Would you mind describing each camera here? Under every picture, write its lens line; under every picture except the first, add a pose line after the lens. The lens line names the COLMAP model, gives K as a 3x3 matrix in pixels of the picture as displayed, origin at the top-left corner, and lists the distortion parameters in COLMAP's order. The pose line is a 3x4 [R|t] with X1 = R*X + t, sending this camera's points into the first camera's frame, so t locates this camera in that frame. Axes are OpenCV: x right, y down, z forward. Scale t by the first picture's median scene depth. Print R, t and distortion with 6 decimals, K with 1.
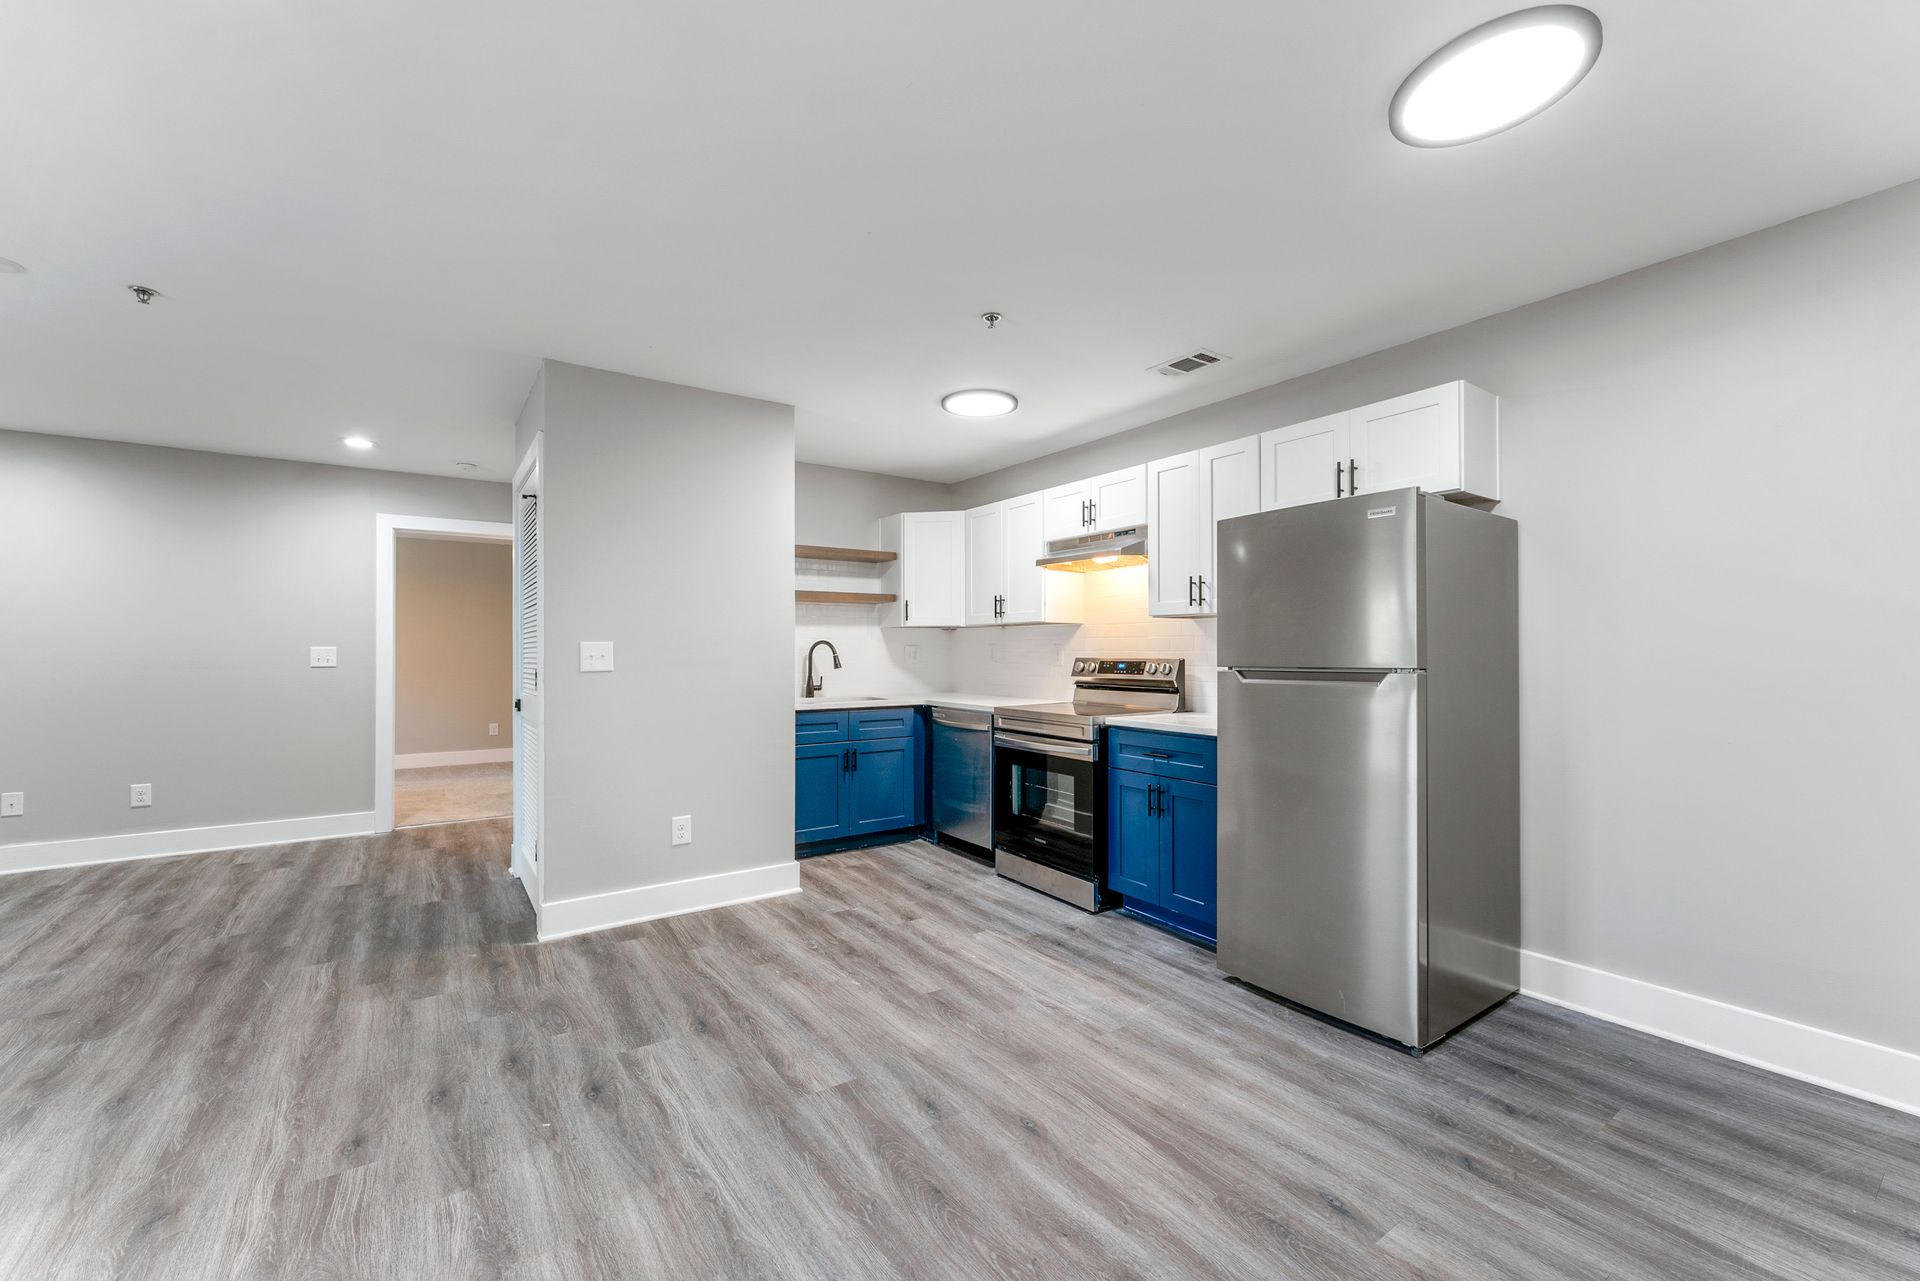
lens RADIAL K [[768.1, 0, 943.6], [0, 768.1, 651.5], [0, 0, 1]] dist [-0.002374, 0.000642]
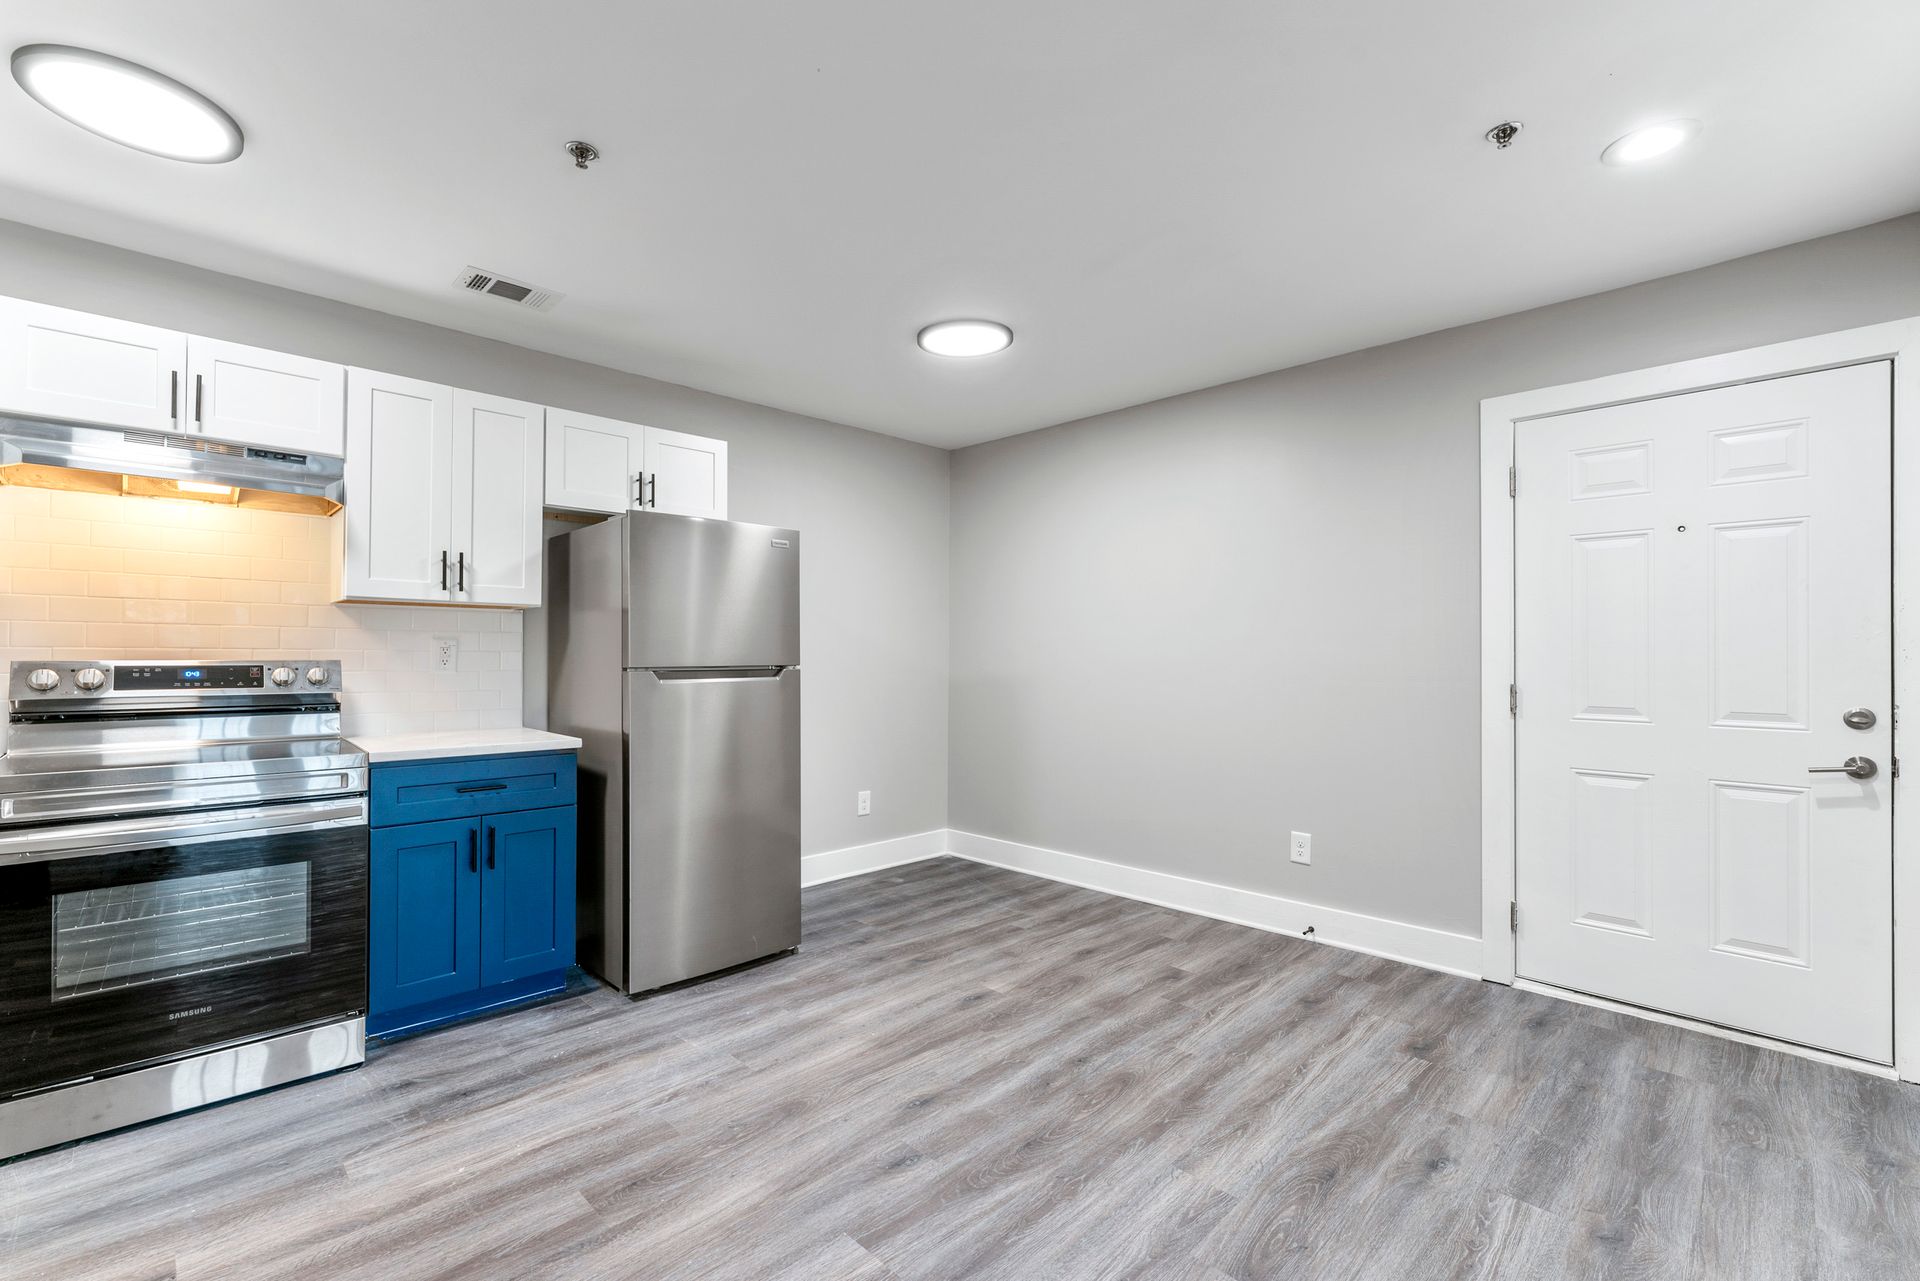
lens RADIAL K [[822.2, 0, 959.8], [0, 822.2, 655.4], [0, 0, 1]] dist [-0.004564, 0.000120]
pose [[-0.184351, 0.000245, 0.982861, -0.560107], [-0.003863, 0.999992, -0.000974, 0.003257], [-0.982853, -0.003977, -0.184348, 0.644550]]
